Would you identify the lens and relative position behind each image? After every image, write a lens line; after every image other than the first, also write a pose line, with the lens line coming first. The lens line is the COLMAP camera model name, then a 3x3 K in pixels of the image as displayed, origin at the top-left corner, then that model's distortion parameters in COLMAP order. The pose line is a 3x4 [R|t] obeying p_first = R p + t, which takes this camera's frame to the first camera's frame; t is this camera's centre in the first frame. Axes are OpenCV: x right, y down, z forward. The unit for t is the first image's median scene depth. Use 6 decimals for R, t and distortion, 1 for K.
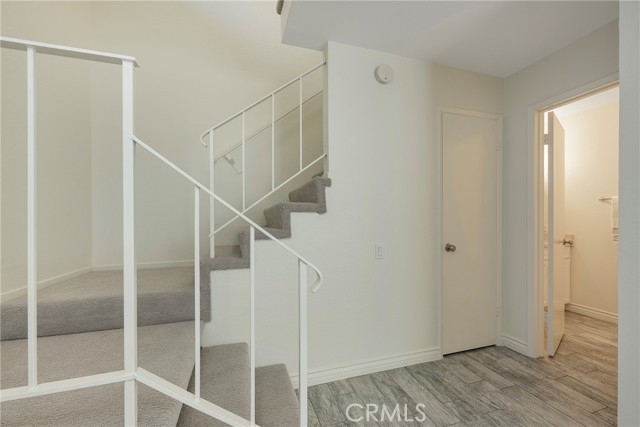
lens RADIAL K [[258.2, 0, 319.0], [0, 258.2, 215.3], [0, 0, 1]] dist [0.002332, -0.000297]
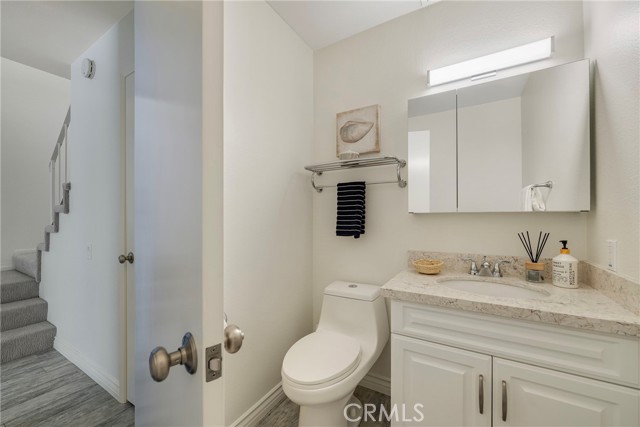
lens RADIAL K [[258.2, 0, 318.9], [0, 258.2, 215.2], [0, 0, 1]] dist [0.002332, -0.000297]
pose [[0.662529, -0.004444, -0.749023, 1.629285], [-0.000147, 0.999982, -0.006063, 0.028738], [0.749036, 0.004127, 0.662516, 1.079815]]
